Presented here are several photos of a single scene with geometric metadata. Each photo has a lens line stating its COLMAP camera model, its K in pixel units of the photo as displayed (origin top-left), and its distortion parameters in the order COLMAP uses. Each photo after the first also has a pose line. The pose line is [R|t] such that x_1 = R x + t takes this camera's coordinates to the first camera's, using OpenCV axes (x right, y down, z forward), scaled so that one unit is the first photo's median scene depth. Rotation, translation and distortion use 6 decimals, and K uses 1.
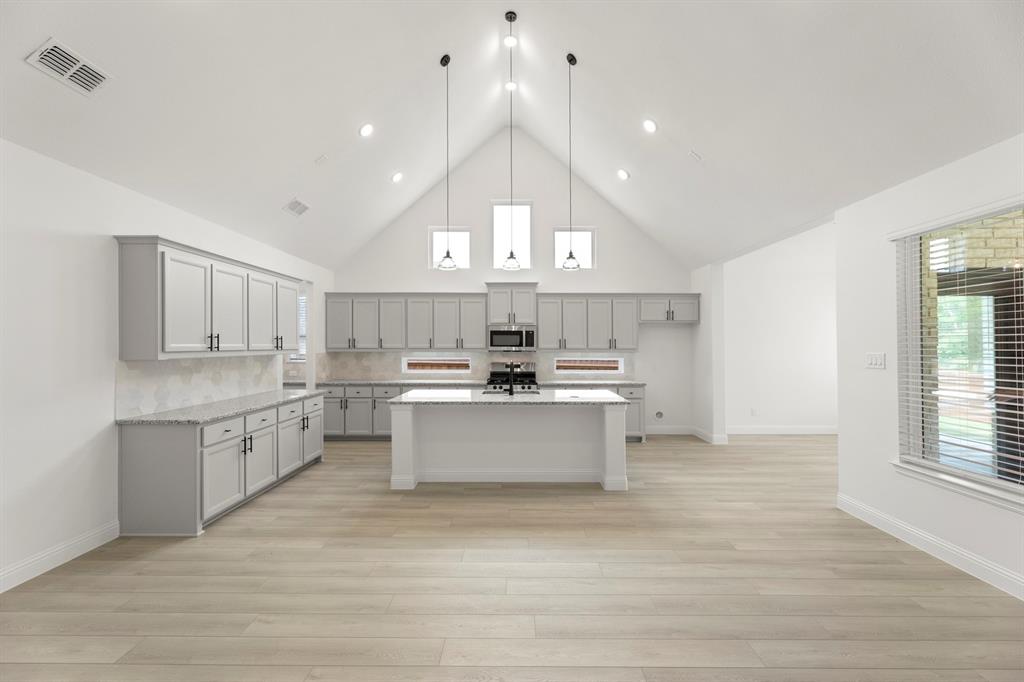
lens RADIAL K [[408.2, 0, 515.6], [0, 408.2, 343.9], [0, 0, 1]] dist [-0.001116, 0.000017]
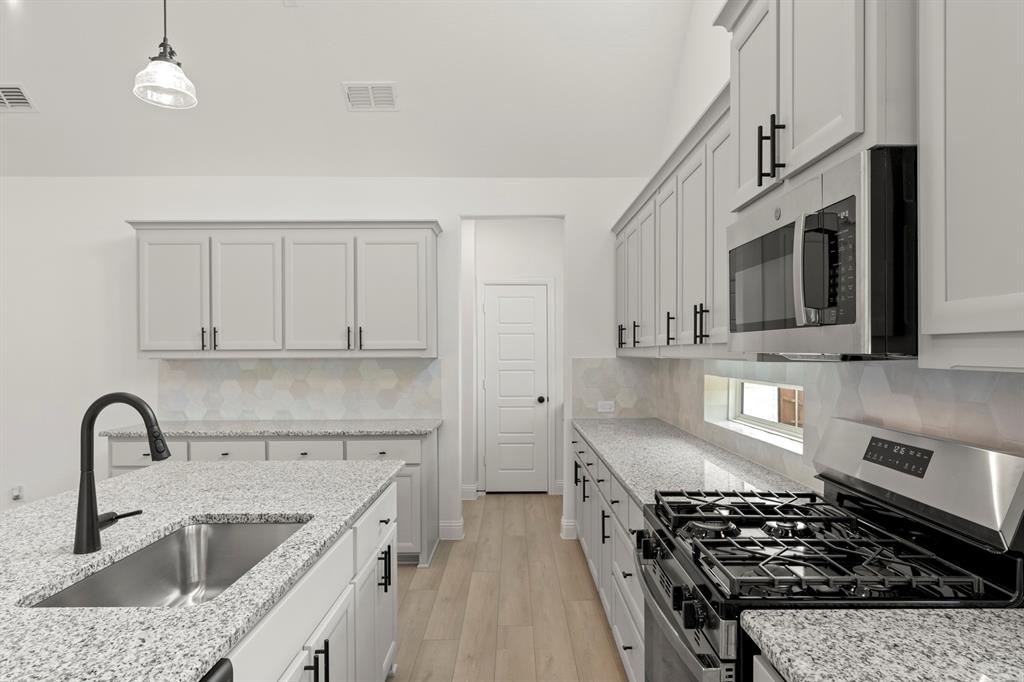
lens RADIAL K [[606.3, 0, 515.4], [0, 606.3, 351.9], [0, 0, 1]] dist [0.002757, 0.000742]
pose [[0.011958, -0.003769, -0.999921, 0.272002], [0.006041, 0.999975, -0.003697, 0.019063], [0.999910, -0.005997, 0.011981, 1.048308]]
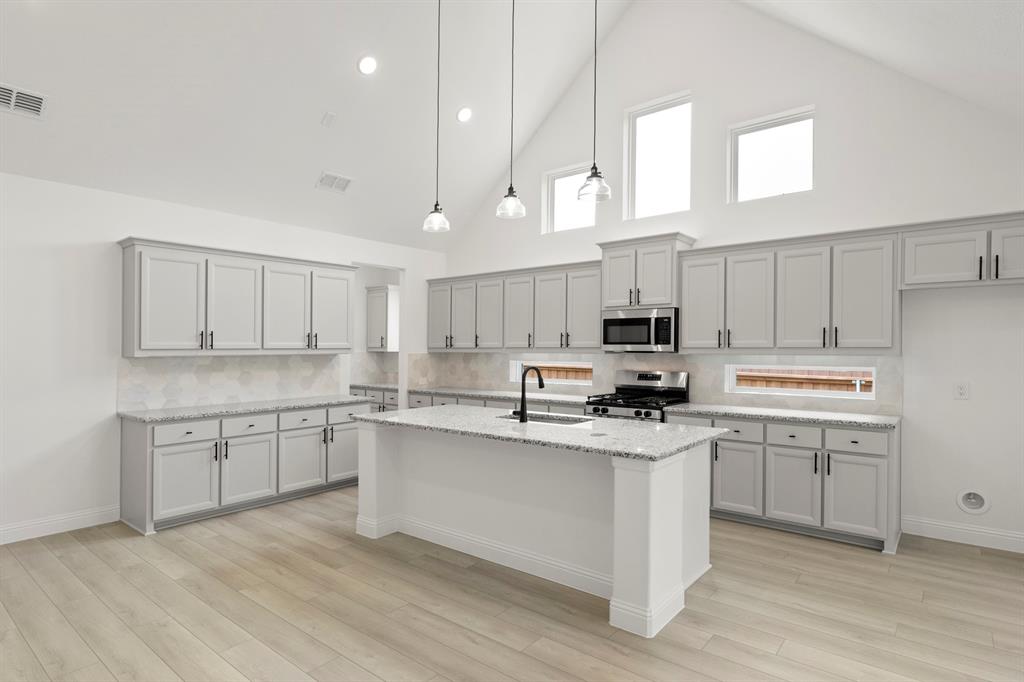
lens RADIAL K [[546.8, 0, 509.6], [0, 546.8, 347.2], [0, 0, 1]] dist [-0.001979, 0.000673]
pose [[0.775732, -0.003498, -0.631053, 0.422832], [0.005435, 0.999985, 0.001138, 0.010473], [0.631039, -0.004312, 0.775739, 0.304571]]
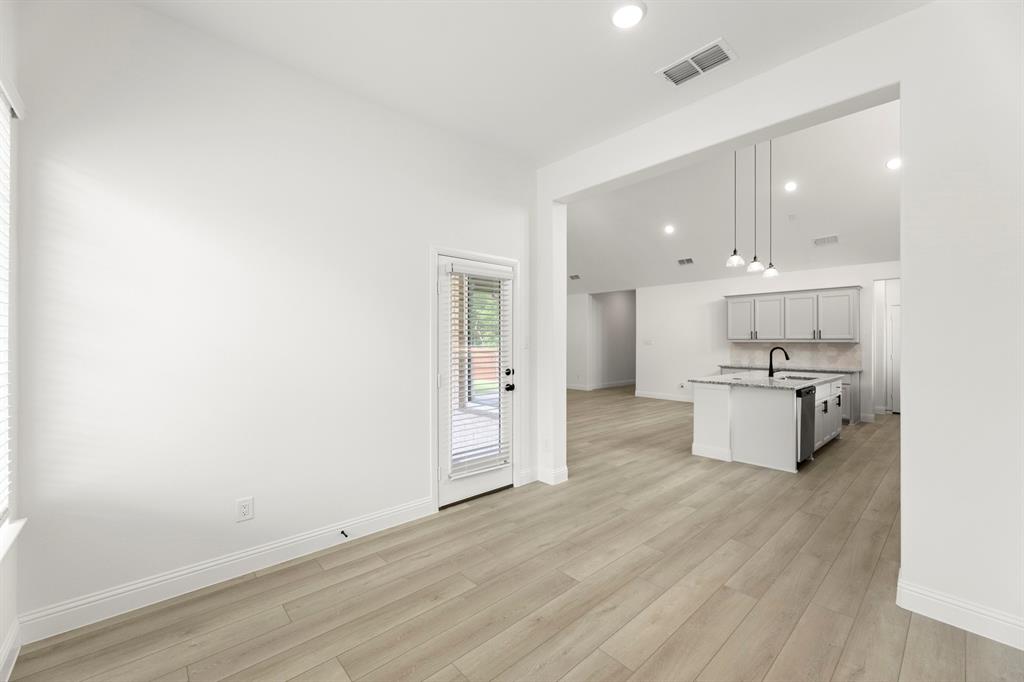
lens RADIAL K [[405.0, 0, 512.0], [0, 405.0, 341.0], [0, 0, 1]] dist [-0.000303, -0.000013]
pose [[-0.739635, -0.006260, -0.672980, 1.106520], [-0.002537, 0.999976, -0.006514, 0.029628], [0.673004, -0.003111, -0.739632, 1.157651]]
